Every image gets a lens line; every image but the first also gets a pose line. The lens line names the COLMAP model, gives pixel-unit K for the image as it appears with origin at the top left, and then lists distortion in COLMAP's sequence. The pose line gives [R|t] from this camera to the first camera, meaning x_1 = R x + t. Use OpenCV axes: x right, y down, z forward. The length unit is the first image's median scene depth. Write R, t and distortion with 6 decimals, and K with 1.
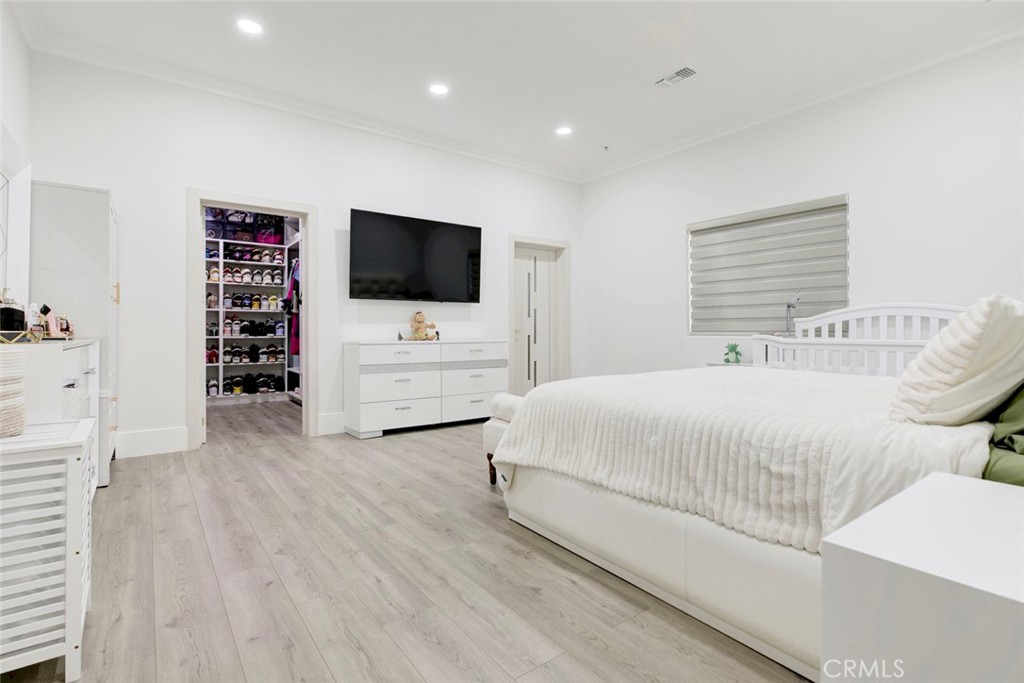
lens RADIAL K [[486.2, 0, 504.1], [0, 486.2, 331.1], [0, 0, 1]] dist [0.011305, -0.004677]
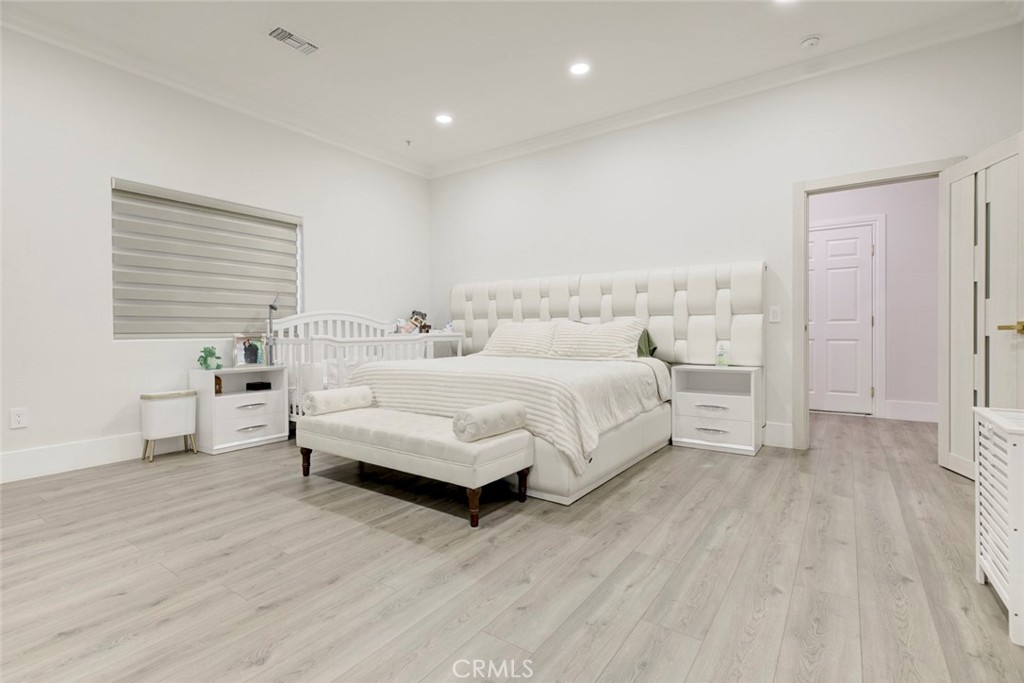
lens RADIAL K [[486.2, 0, 504.1], [0, 486.2, 331.1], [0, 0, 1]] dist [0.011305, -0.004677]
pose [[-0.322879, 0.000463, 0.946440, -1.089998], [0.008583, 0.999960, 0.002439, -0.000723], [-0.946401, 0.008910, -0.322870, 1.687095]]
